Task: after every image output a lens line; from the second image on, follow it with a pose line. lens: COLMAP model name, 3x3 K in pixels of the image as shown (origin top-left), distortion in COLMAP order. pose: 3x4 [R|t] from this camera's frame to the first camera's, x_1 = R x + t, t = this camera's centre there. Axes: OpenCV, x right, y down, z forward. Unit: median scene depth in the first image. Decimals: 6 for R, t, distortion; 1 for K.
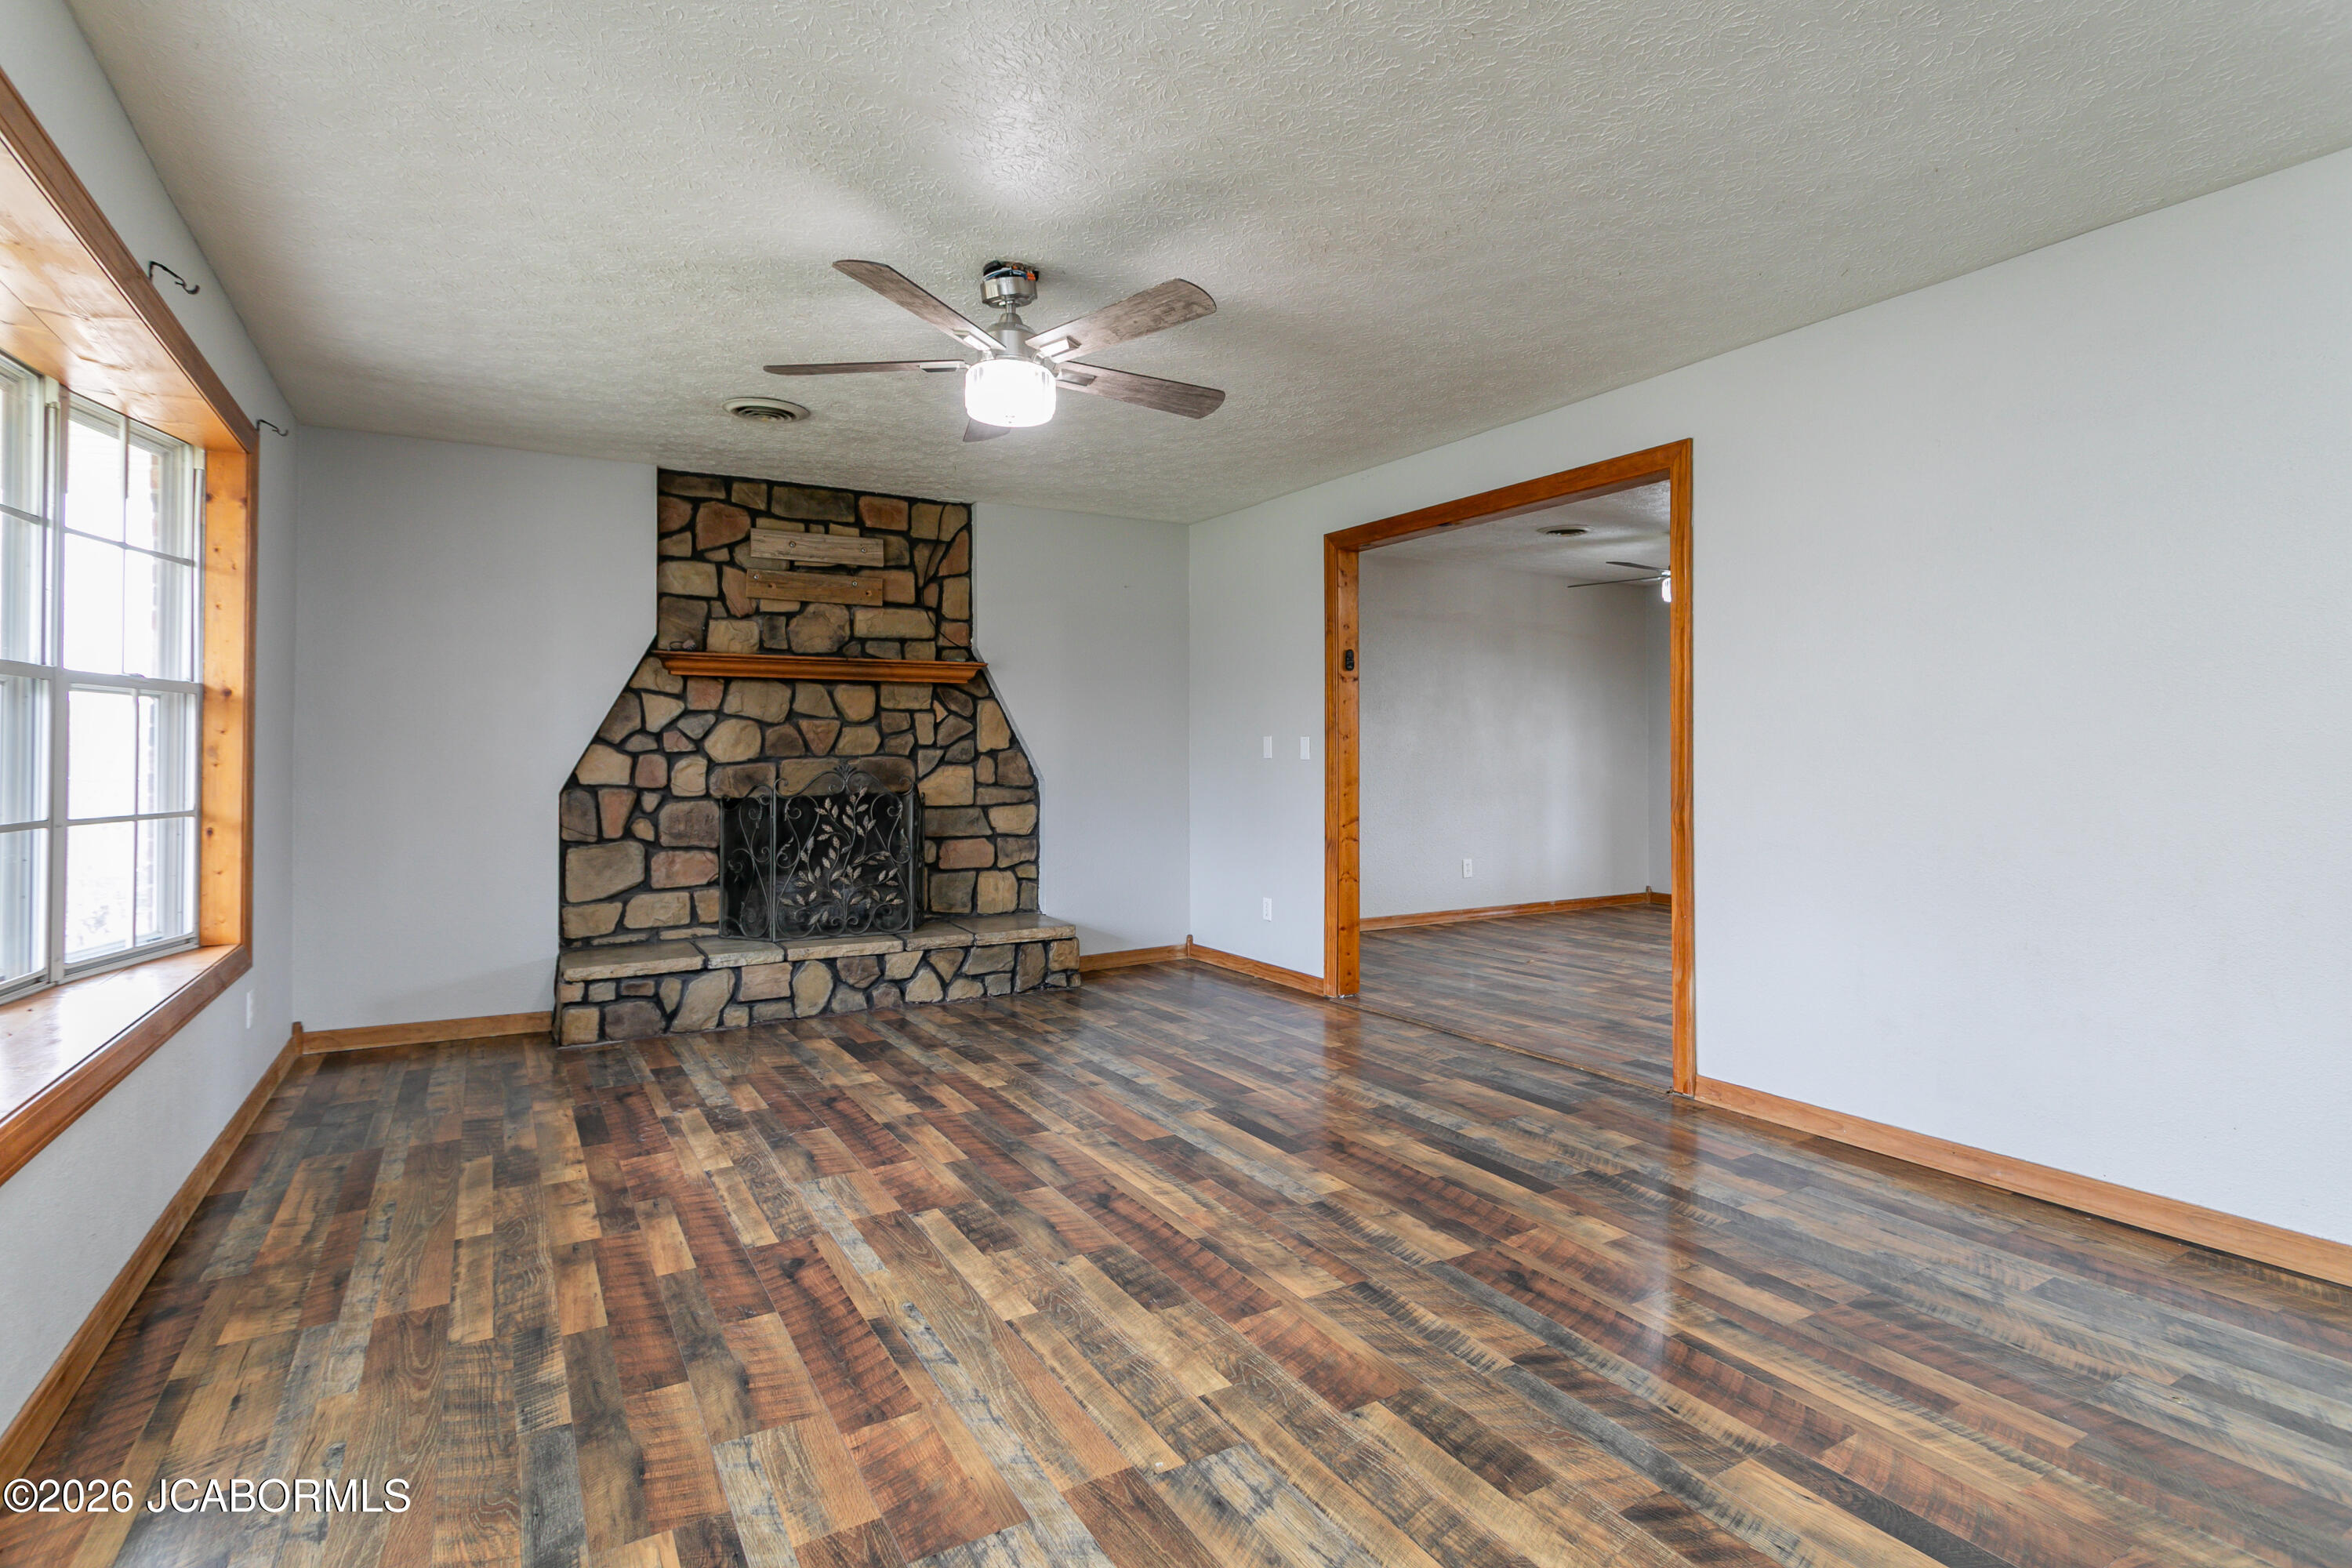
lens RADIAL K [[1136.6, 0, 1182.7], [0, 1136.6, 759.7], [0, 0, 1]] dist [-0.002650, 0.000030]
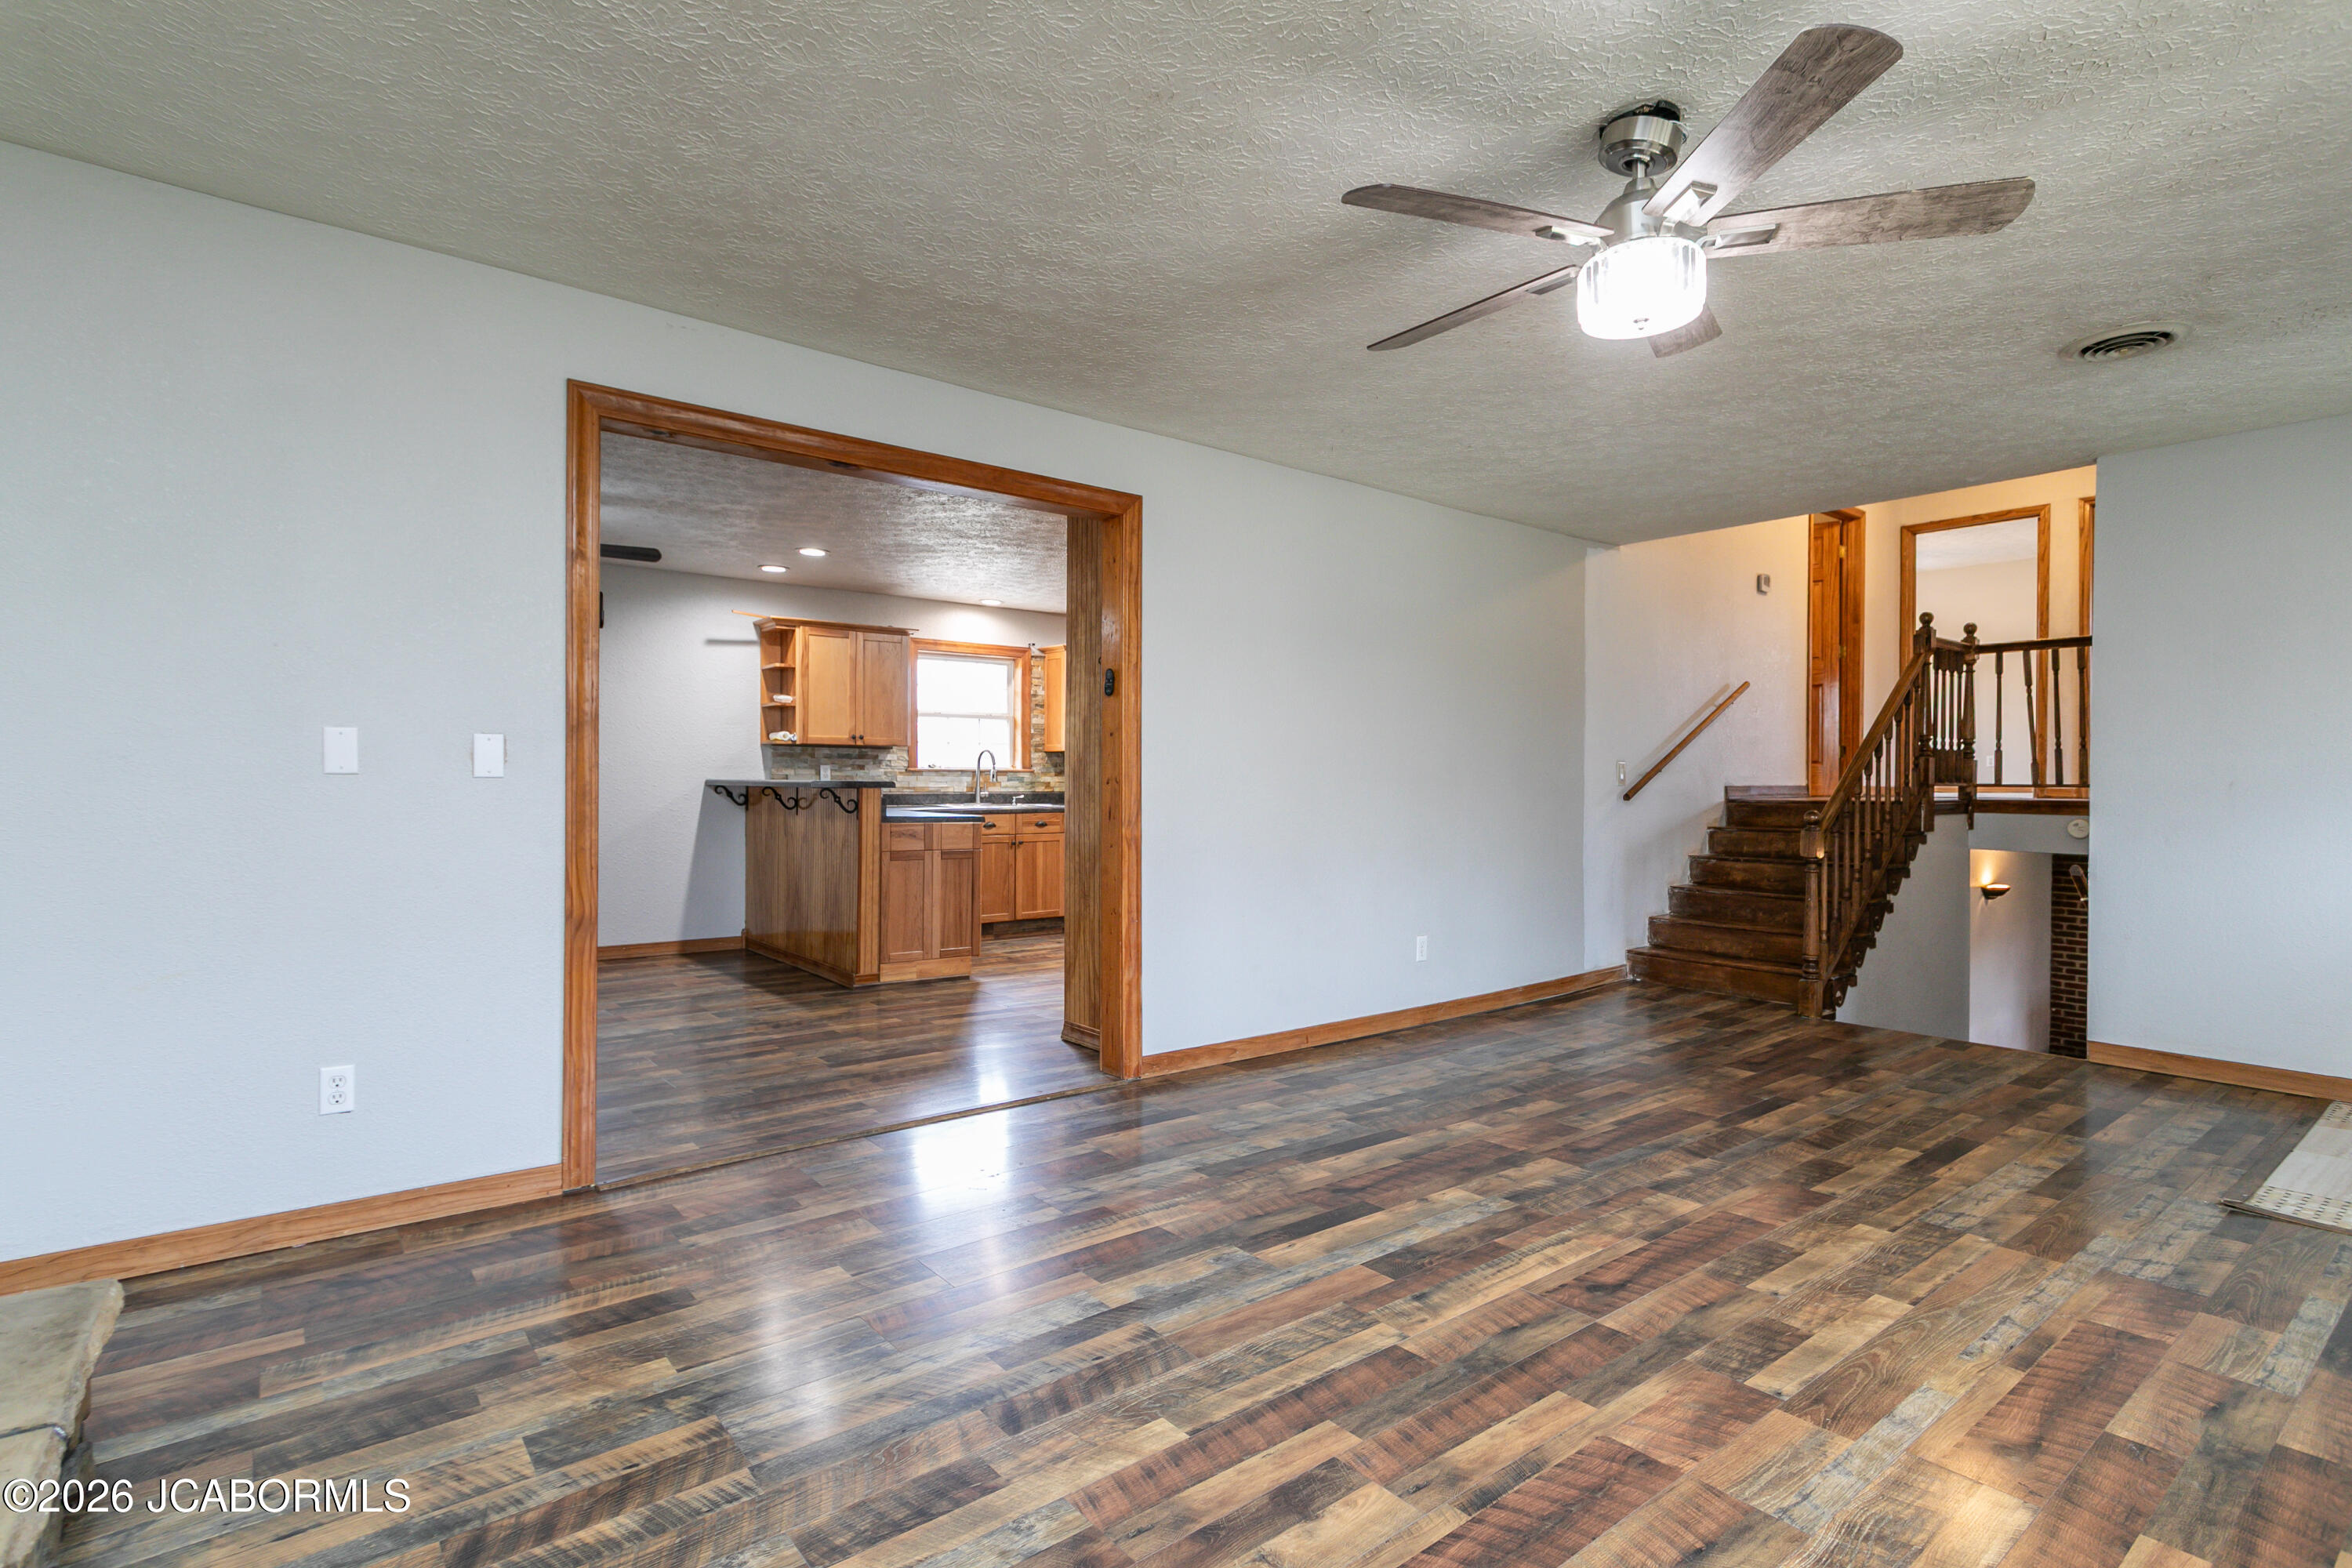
lens RADIAL K [[1136.6, 0, 1159.2], [0, 1136.6, 788.6], [0, 0, 1]] dist [-0.002650, 0.000030]
pose [[-0.116095, -0.002316, 0.993235, -0.921375], [-0.002841, 0.999994, 0.002000, 0.004871], [-0.993234, -0.002590, -0.116101, 1.486491]]
